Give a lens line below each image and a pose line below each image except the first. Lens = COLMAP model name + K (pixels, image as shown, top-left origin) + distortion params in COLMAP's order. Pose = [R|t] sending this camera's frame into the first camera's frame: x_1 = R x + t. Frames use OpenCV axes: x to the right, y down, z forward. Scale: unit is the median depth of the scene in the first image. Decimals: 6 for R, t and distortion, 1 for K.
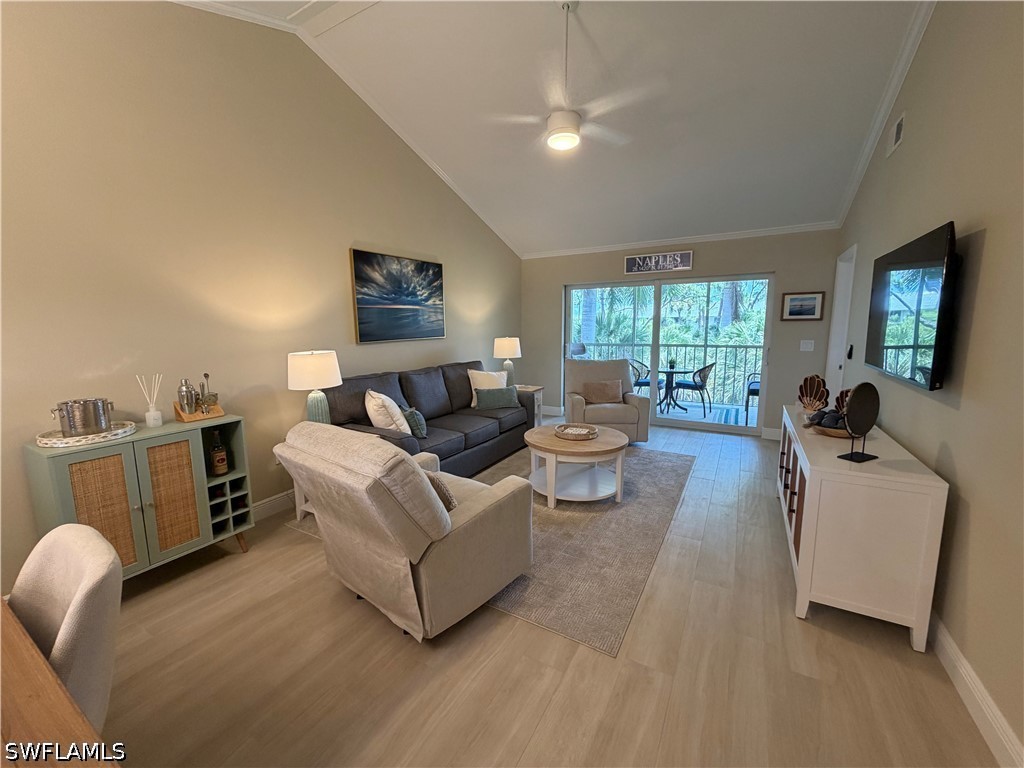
lens RADIAL K [[408.0, 0, 509.6], [0, 408.0, 386.1], [0, 0, 1]] dist [-0.000720, 0.000612]
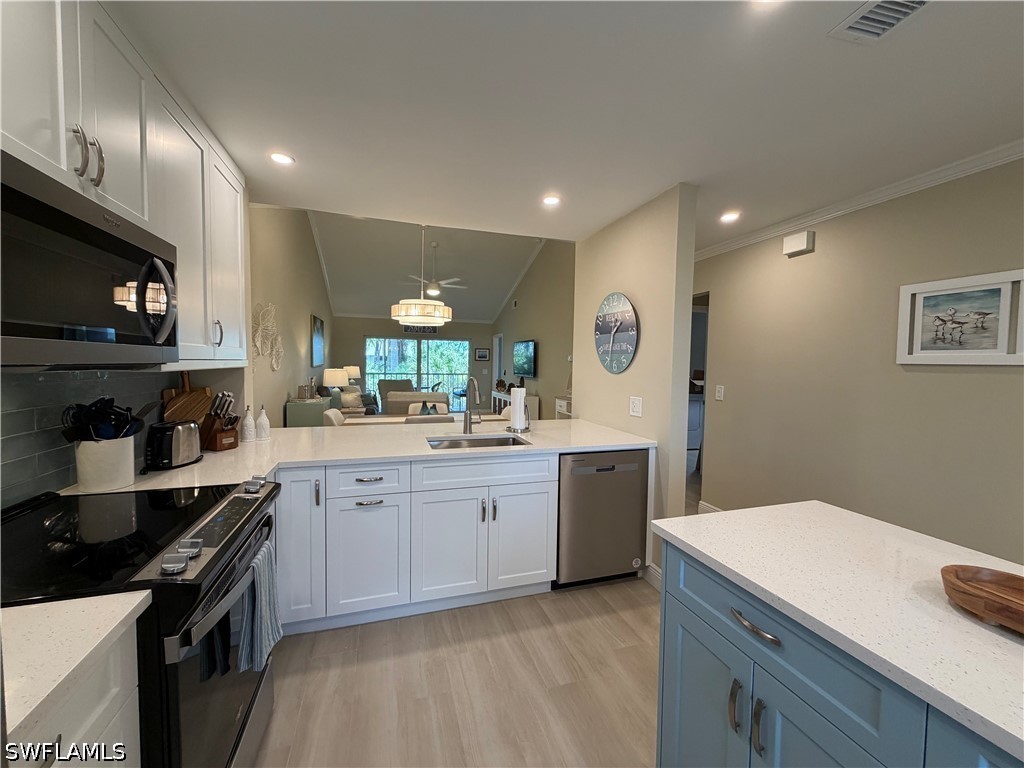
lens RADIAL K [[408.0, 0, 510.1], [0, 408.0, 382.5], [0, 0, 1]] dist [-0.000720, 0.000612]
pose [[0.674142, -0.012538, 0.738495, -0.927203], [0.086134, 0.994368, -0.061746, 0.123608], [-0.733562, 0.105235, 0.671426, -0.681241]]
